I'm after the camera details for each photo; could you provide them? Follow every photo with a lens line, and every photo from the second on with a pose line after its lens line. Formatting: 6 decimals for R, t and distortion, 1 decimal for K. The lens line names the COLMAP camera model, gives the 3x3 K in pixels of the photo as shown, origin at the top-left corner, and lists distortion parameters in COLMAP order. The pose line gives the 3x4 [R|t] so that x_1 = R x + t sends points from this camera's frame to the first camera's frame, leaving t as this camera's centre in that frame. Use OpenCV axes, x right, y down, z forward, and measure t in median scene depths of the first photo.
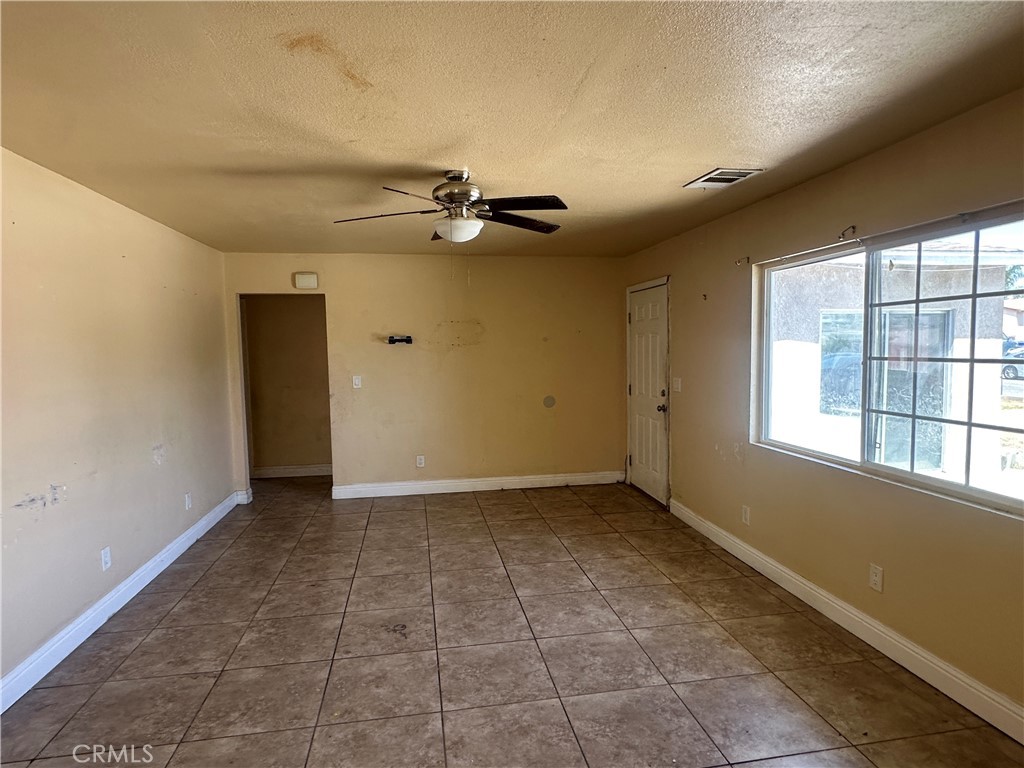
lens RADIAL K [[574.8, 0, 512.2], [0, 574.8, 383.5], [0, 0, 1]] dist [0.004358, 0.001250]
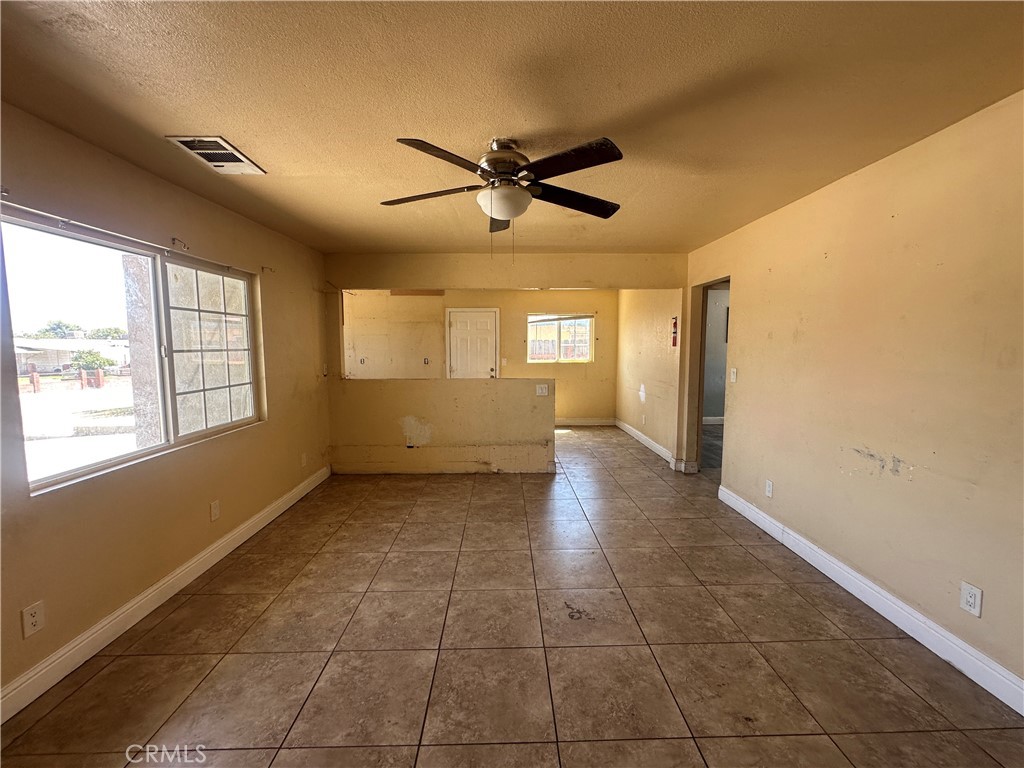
lens RADIAL K [[437.5, 0, 510.2], [0, 437.5, 378.5], [0, 0, 1]] dist [0.001674, 0.001284]
pose [[-0.987877, 0.009055, 0.154972, -0.204297], [0.031096, 0.989606, 0.140403, -0.088932], [-0.152090, 0.143520, -0.977891, 1.684484]]
